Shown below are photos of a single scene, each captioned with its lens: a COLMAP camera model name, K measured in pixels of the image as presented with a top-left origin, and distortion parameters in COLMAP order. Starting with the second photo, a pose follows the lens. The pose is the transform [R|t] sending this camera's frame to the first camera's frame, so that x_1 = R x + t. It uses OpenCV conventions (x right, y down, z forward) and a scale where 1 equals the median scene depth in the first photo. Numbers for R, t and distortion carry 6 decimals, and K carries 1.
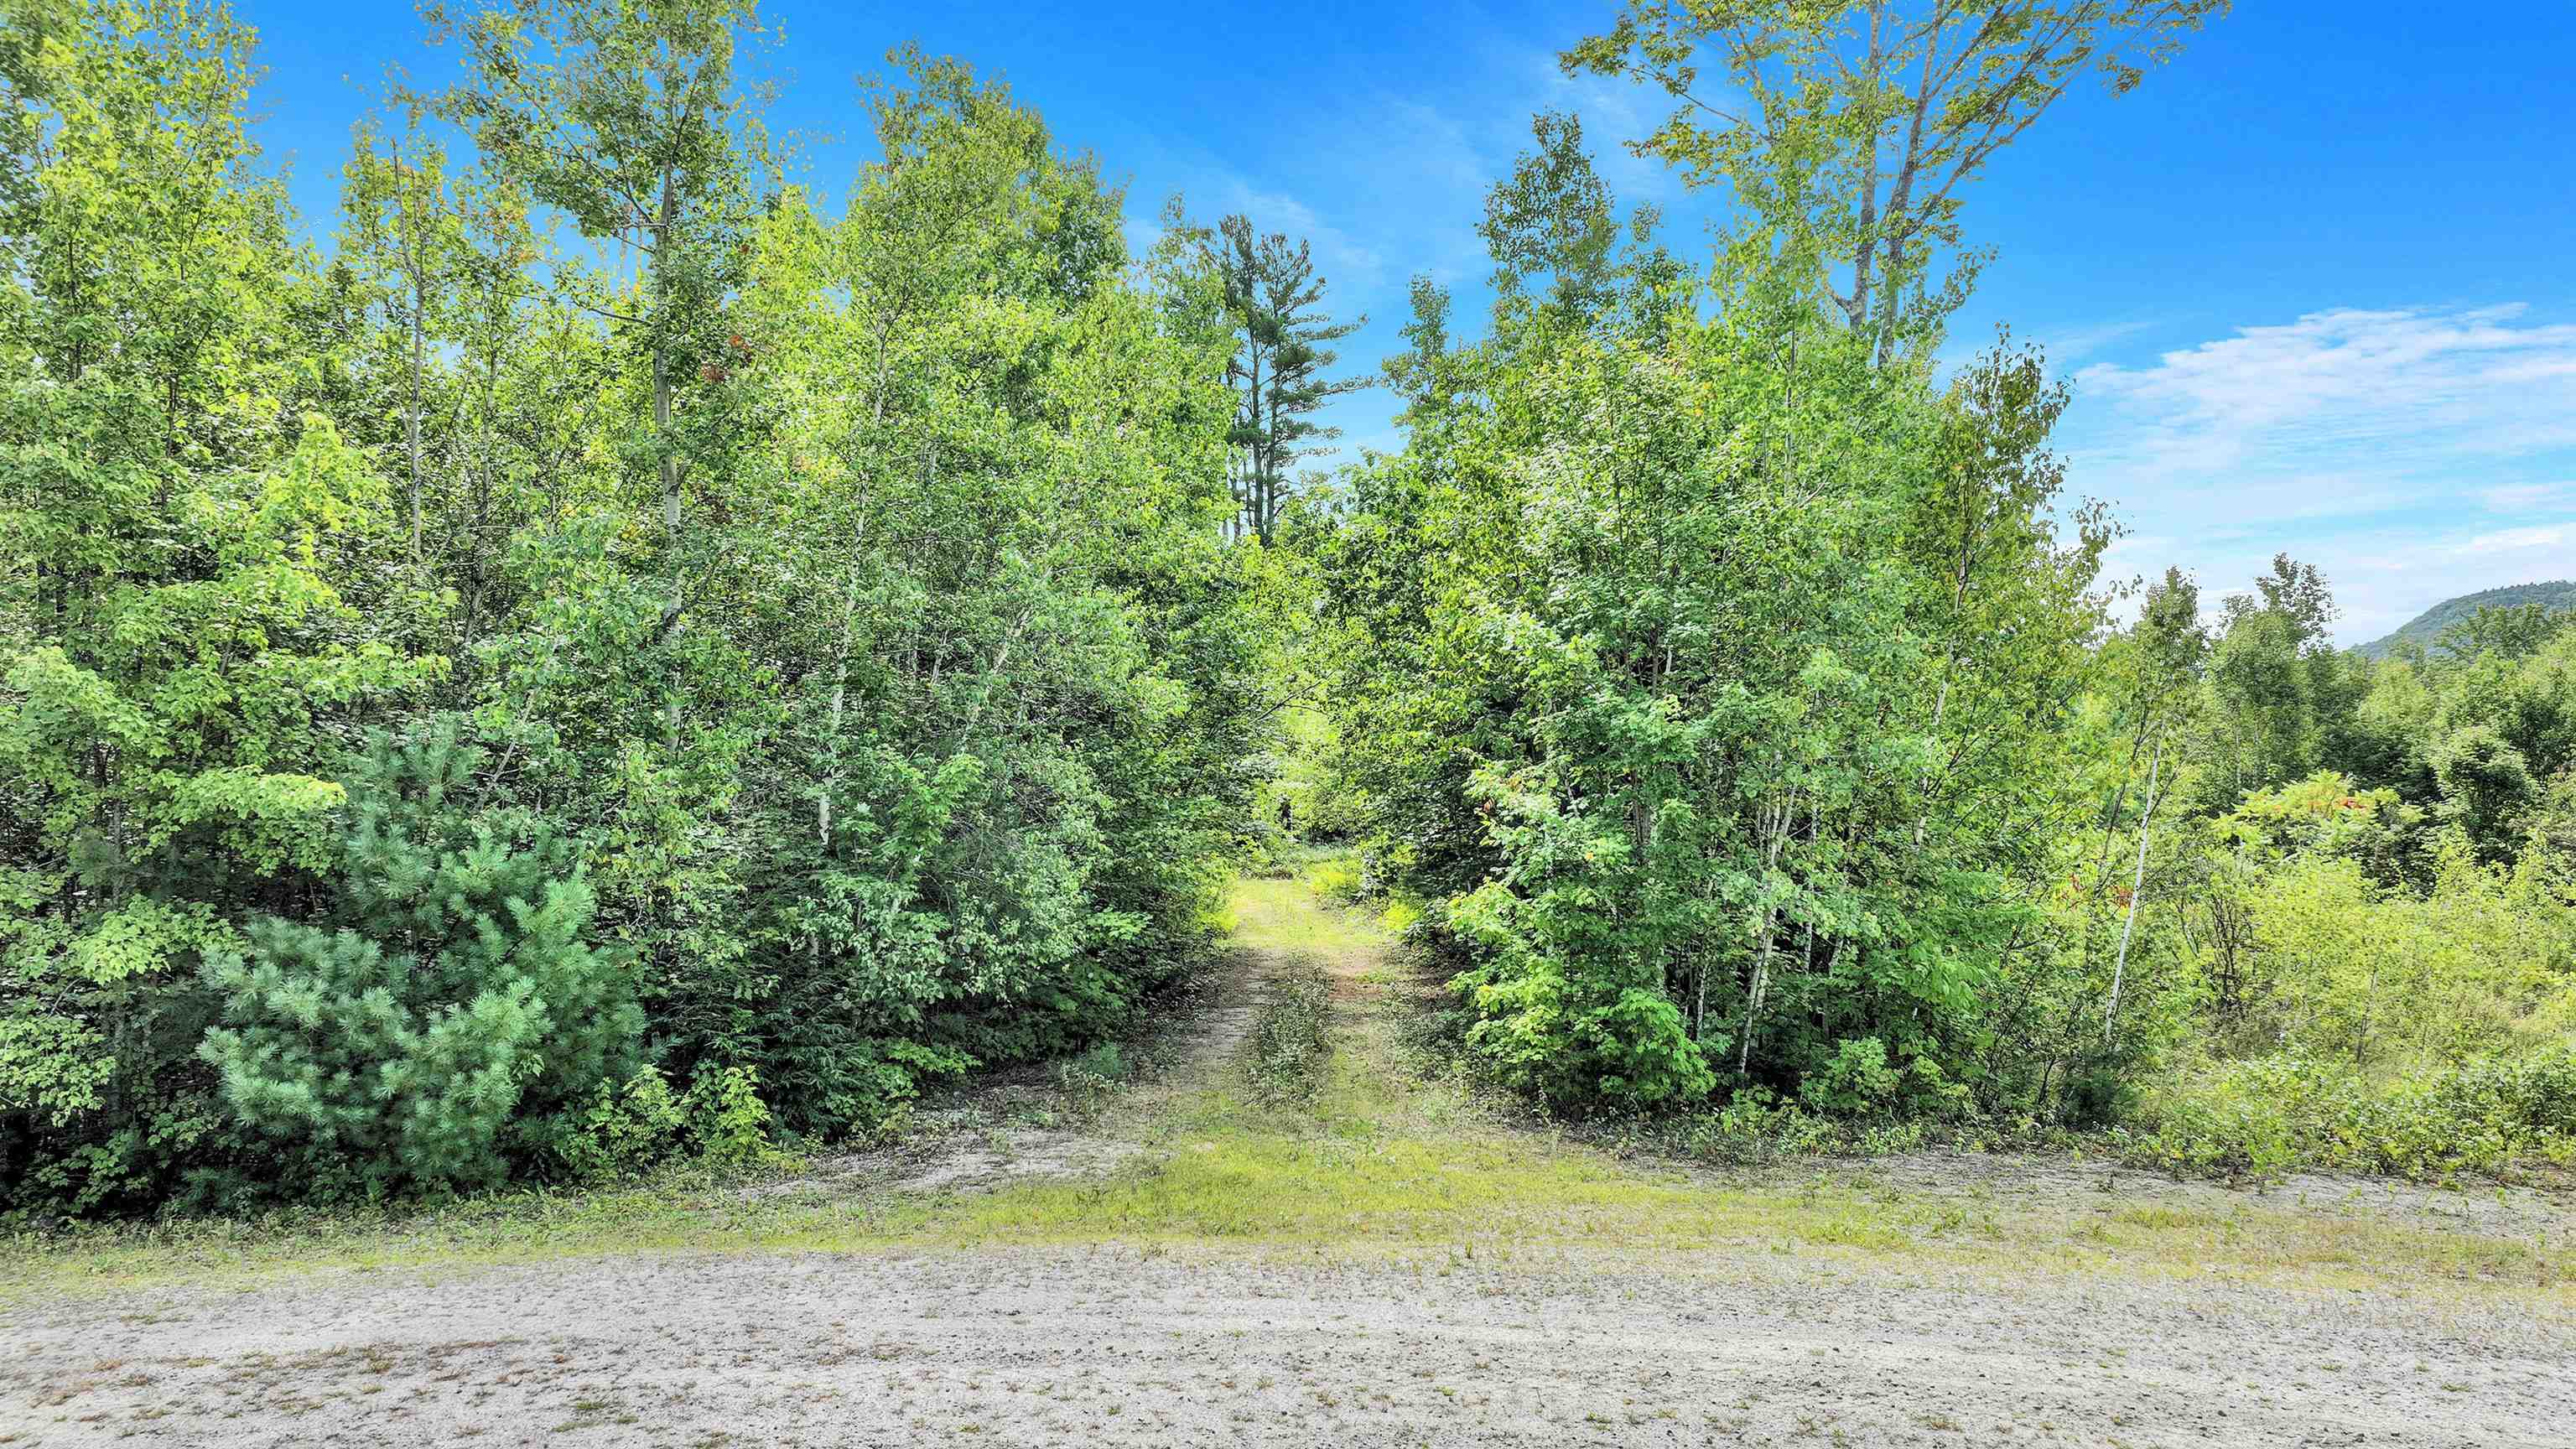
lens RADIAL K [[1809.3, 0, 1300.5], [0, 1809.3, 718.8], [0, 0, 1]] dist [-0.002084, 0.020615]
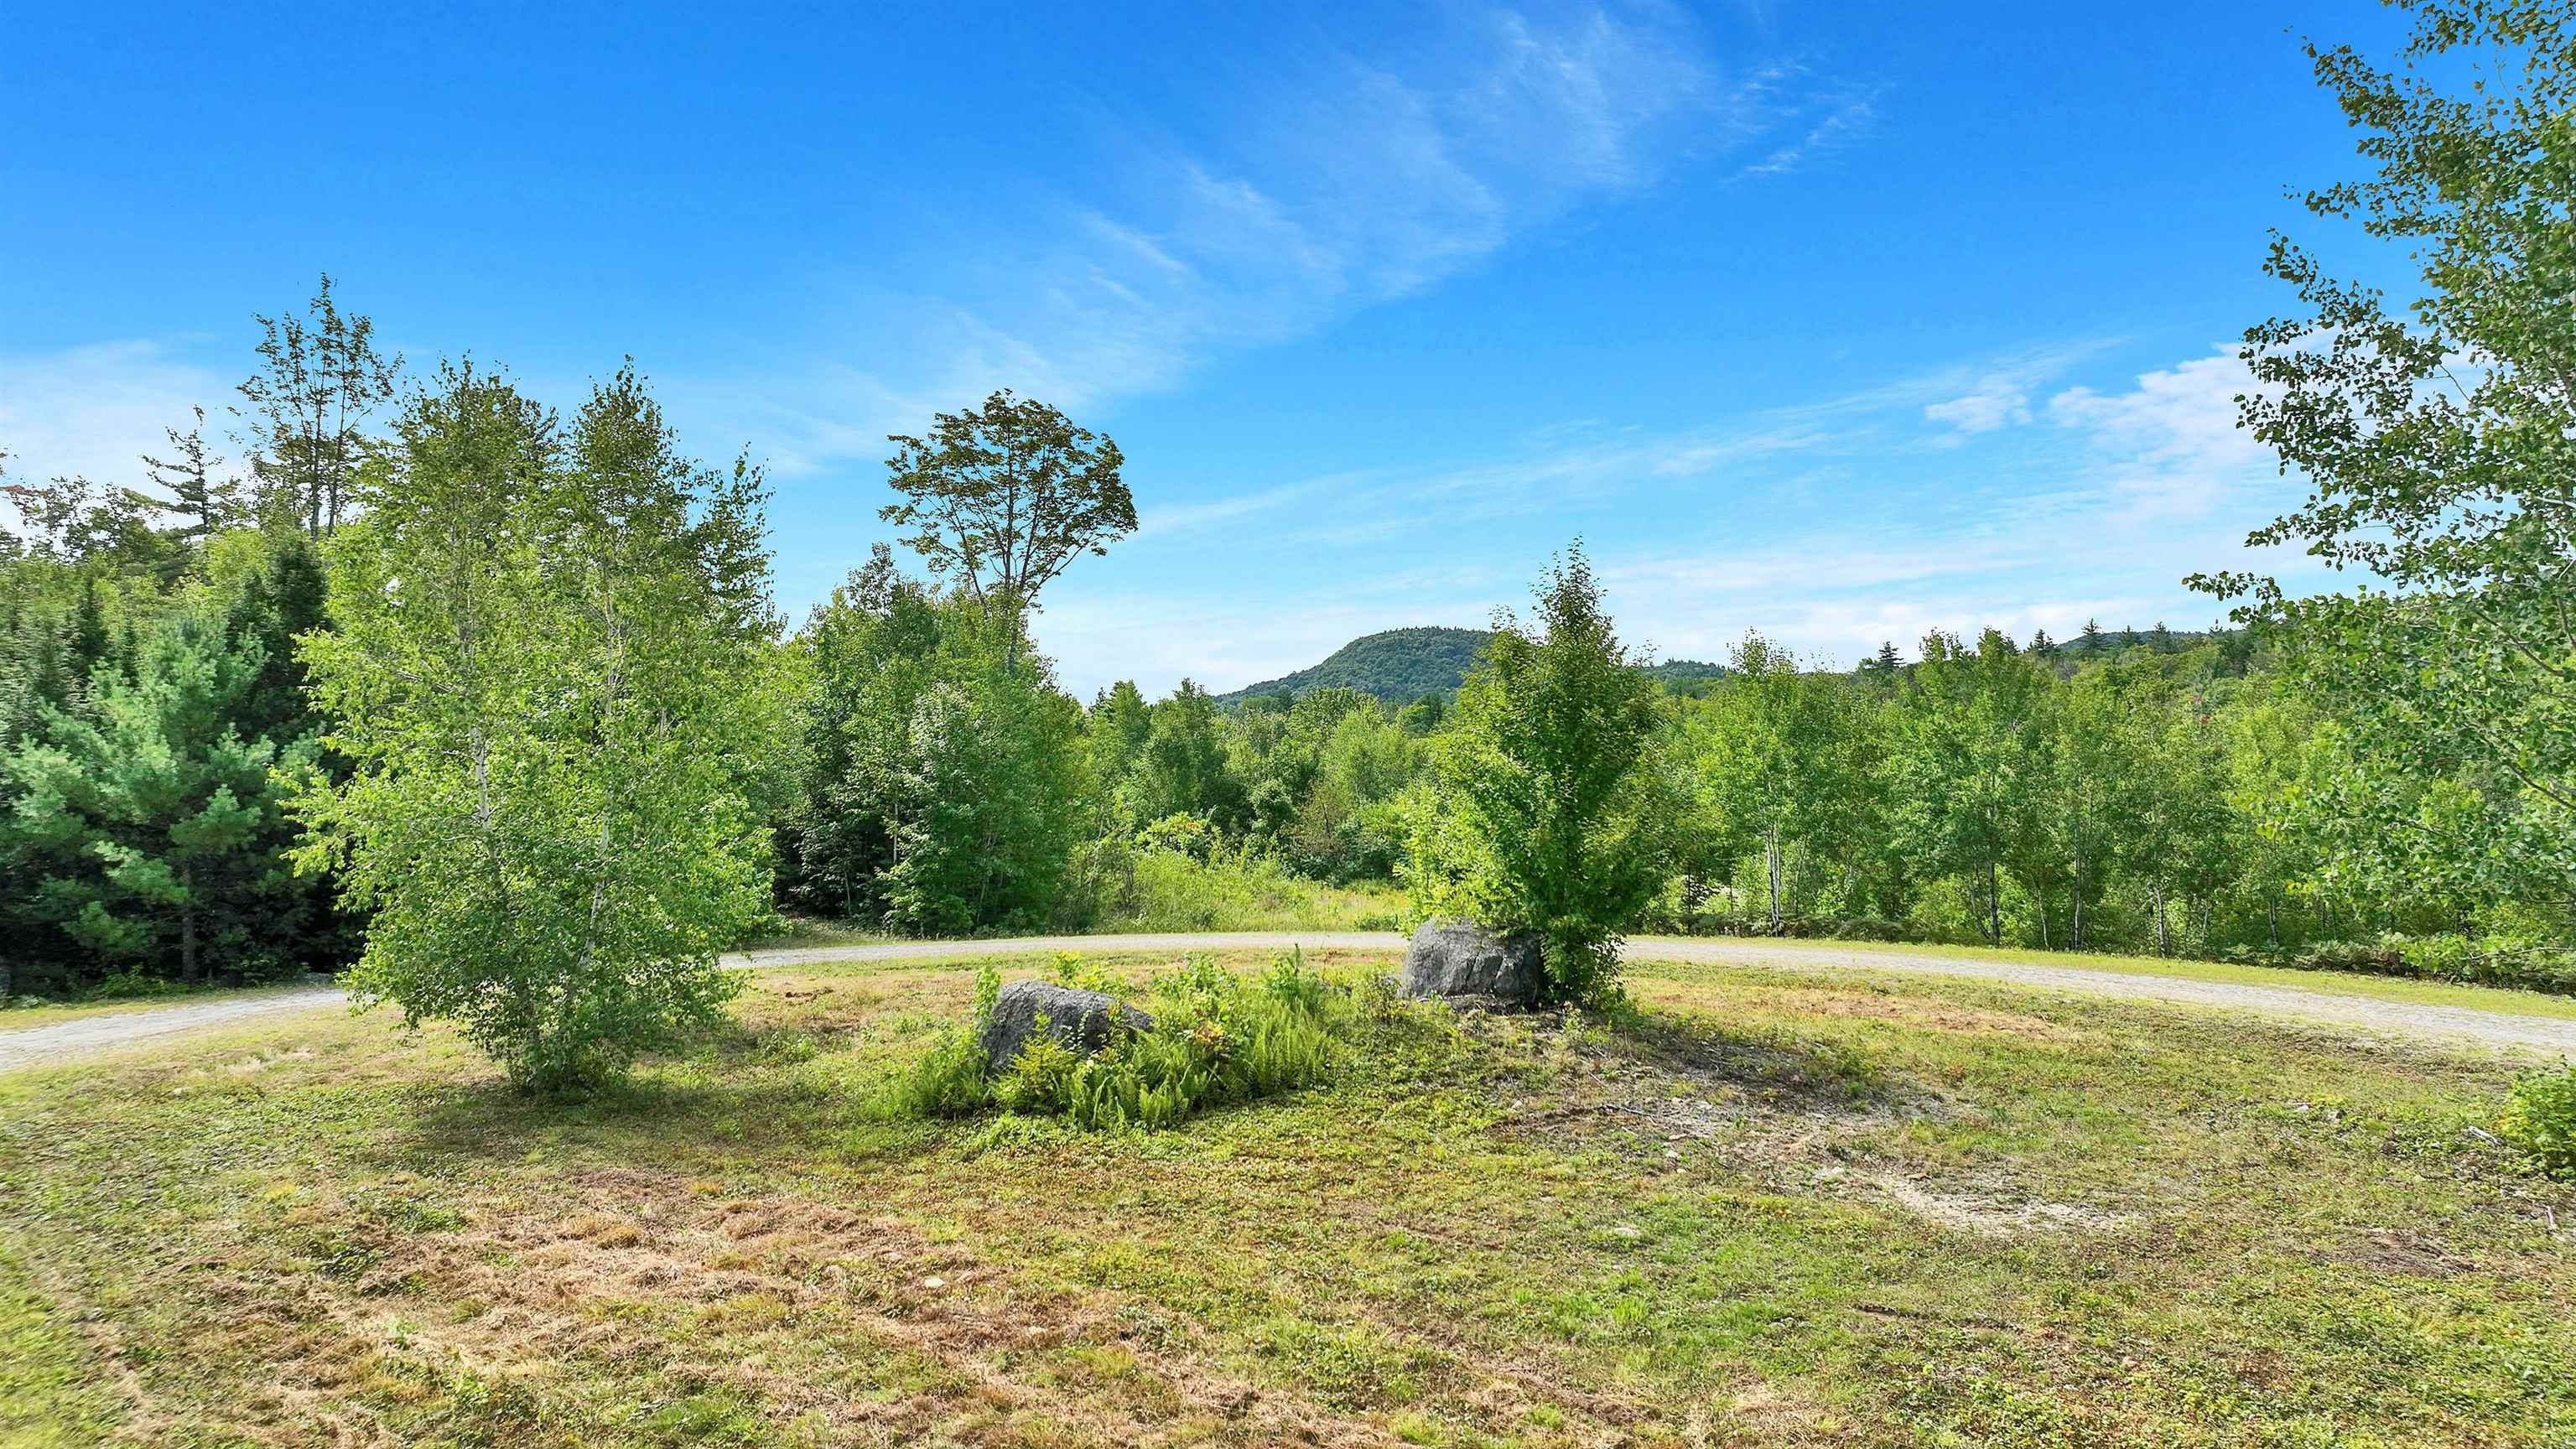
lens RADIAL K [[1809.3, 0, 1296.1], [0, 1809.3, 727.9], [0, 0, 1]] dist [-0.002084, 0.020615]
pose [[0.863999, 0.016796, 0.503213, -0.884037], [-0.017916, 0.999836, -0.002612, -0.144801], [-0.503175, -0.006759, 0.864158, -2.026916]]
